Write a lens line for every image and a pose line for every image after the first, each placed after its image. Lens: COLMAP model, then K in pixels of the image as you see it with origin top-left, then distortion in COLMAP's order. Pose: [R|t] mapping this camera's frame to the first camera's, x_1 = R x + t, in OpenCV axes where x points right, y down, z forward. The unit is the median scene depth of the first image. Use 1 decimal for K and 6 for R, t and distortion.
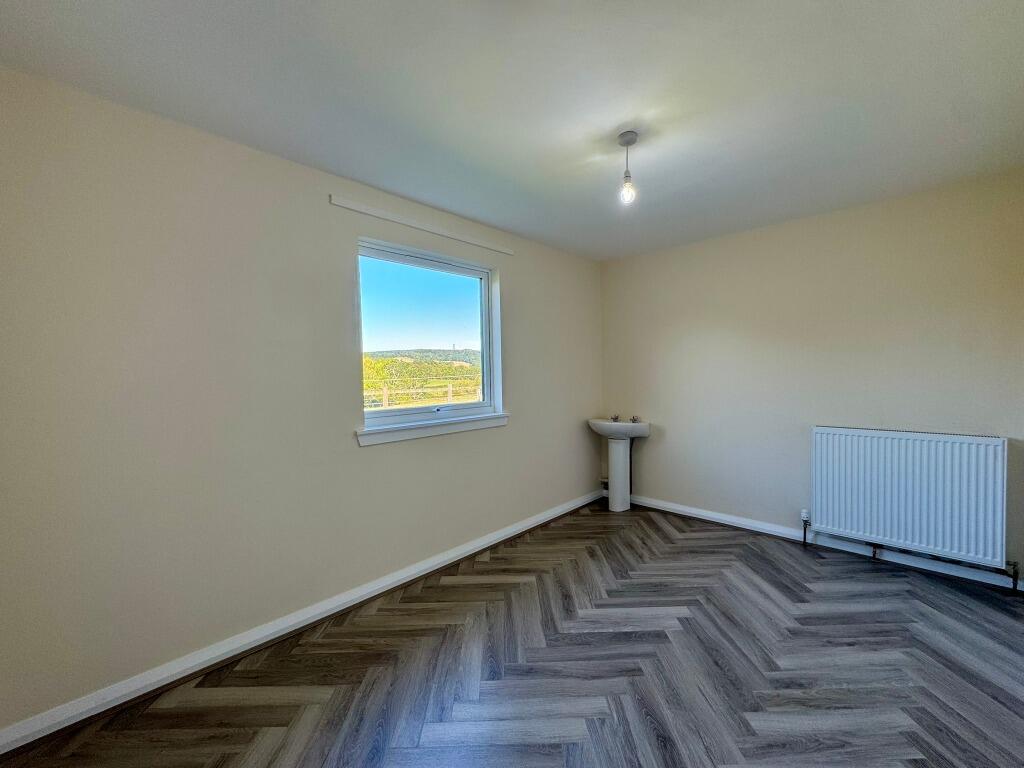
lens RADIAL K [[407.9, 0, 508.9], [0, 407.9, 381.3], [0, 0, 1]] dist [-0.007999, -0.000271]
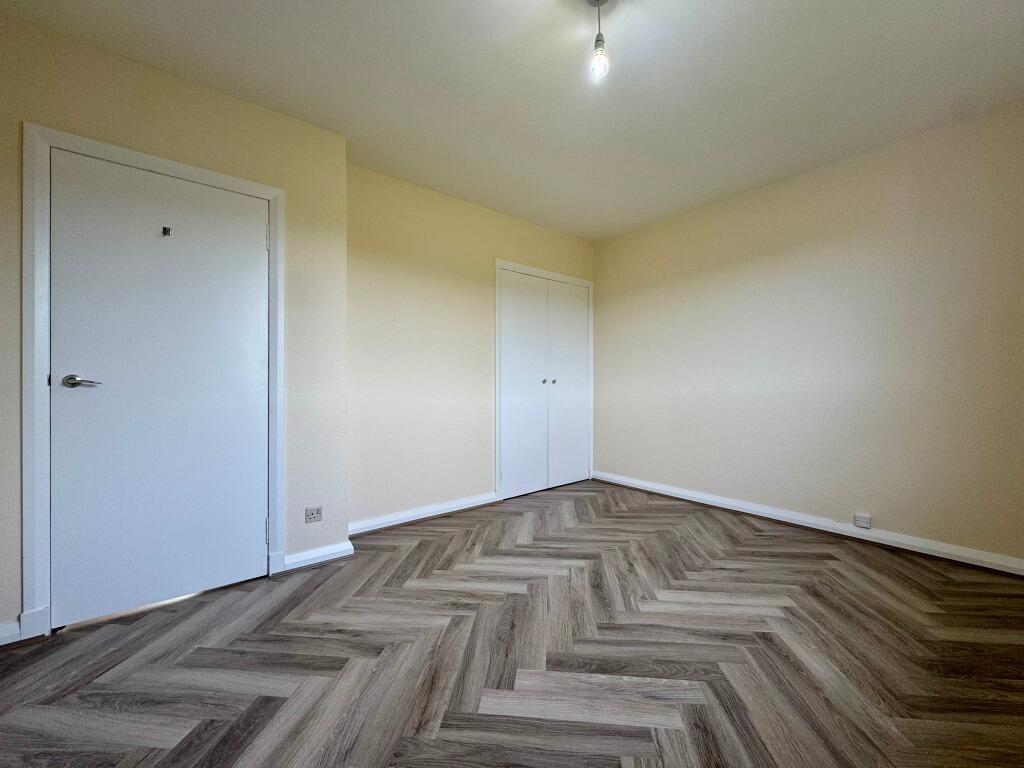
lens RADIAL K [[407.9, 0, 512.1], [0, 407.9, 381.7], [0, 0, 1]] dist [-0.007999, -0.000271]
pose [[-0.993372, 0.021798, 0.112855, 0.384401], [0.024534, 0.999436, 0.022912, 0.118202], [-0.112292, 0.025529, -0.993347, 1.833479]]
